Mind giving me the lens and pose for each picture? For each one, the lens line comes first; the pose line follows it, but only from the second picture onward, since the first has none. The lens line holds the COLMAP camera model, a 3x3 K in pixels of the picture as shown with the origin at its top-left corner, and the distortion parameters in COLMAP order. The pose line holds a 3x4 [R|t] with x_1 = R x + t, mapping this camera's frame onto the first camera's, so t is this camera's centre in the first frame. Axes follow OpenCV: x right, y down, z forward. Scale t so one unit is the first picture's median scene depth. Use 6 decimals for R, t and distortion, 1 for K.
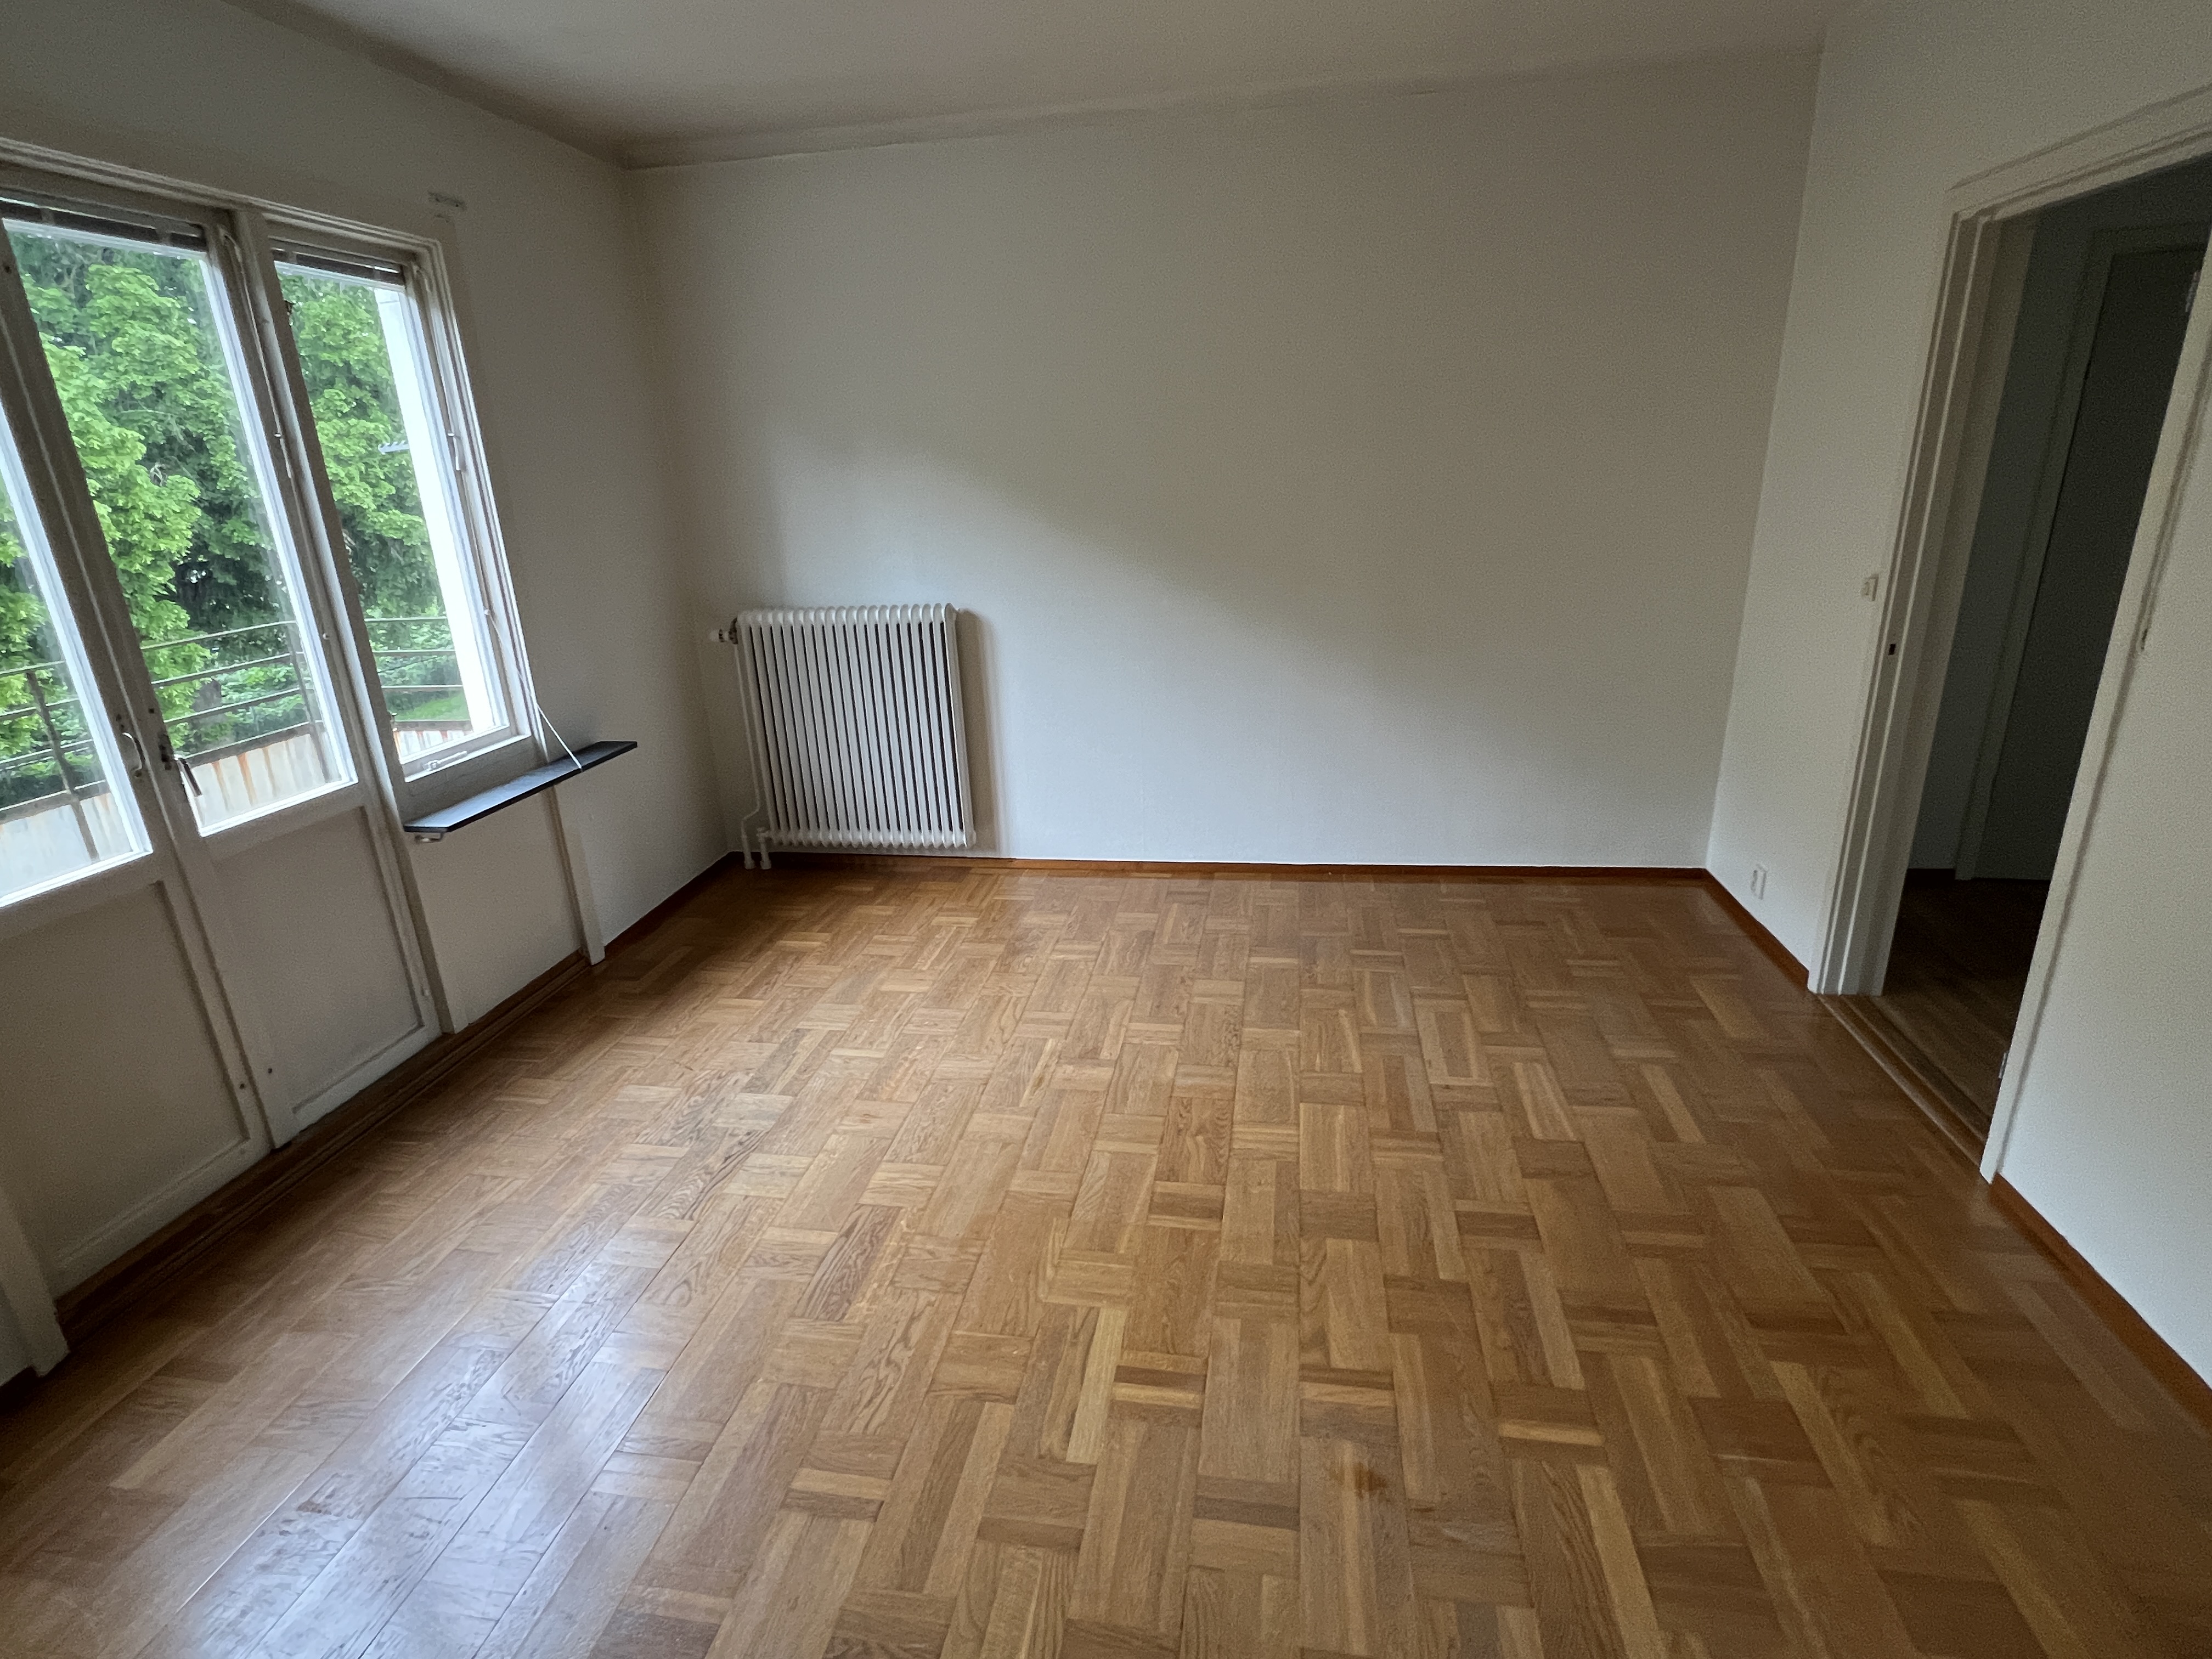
lens RADIAL K [[1109.3, 0, 1101.8], [0, 1109.3, 834.6], [0, 0, 1]] dist [0.003404, -0.000676]
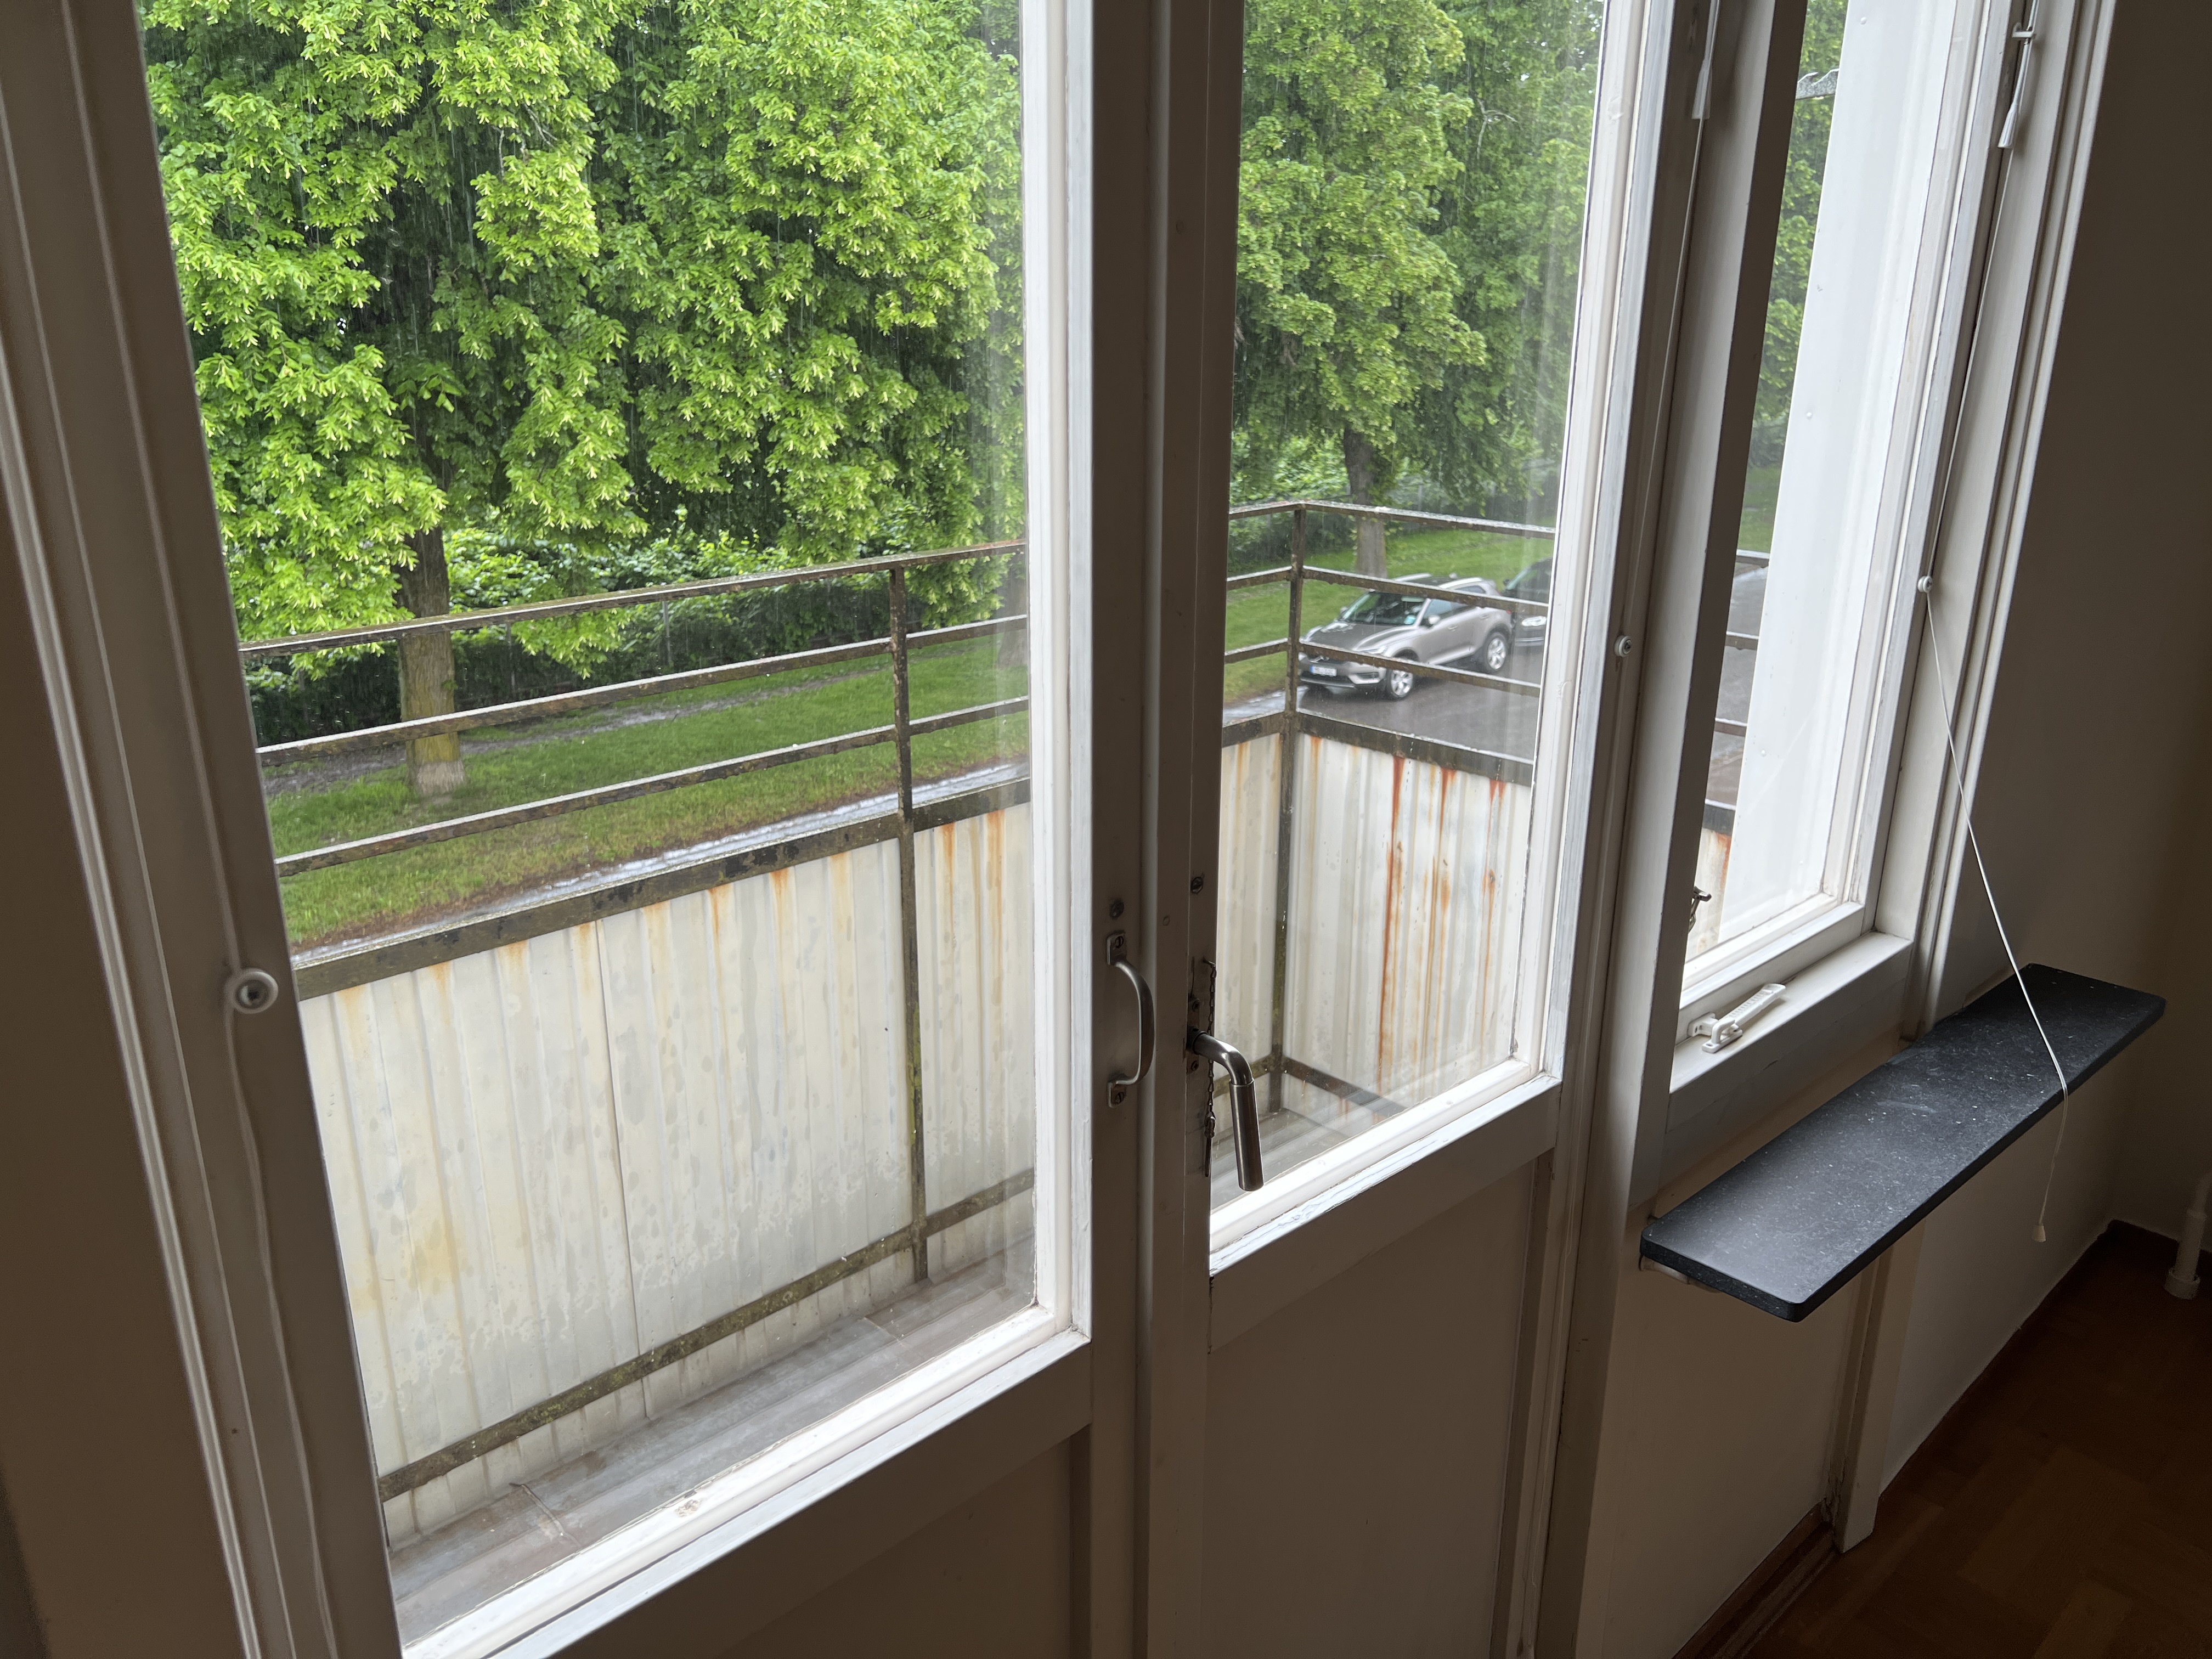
lens RADIAL K [[1662.7, 0, 1101.4], [0, 1662.7, 831.2], [0, 0, 1]] dist [0.070359, 0.000289]
pose [[0.801086, 0.237837, -0.549268, -0.081711], [-0.233116, 0.969180, 0.079671, -0.020025], [0.551288, 0.064219, 0.831840, 0.078946]]
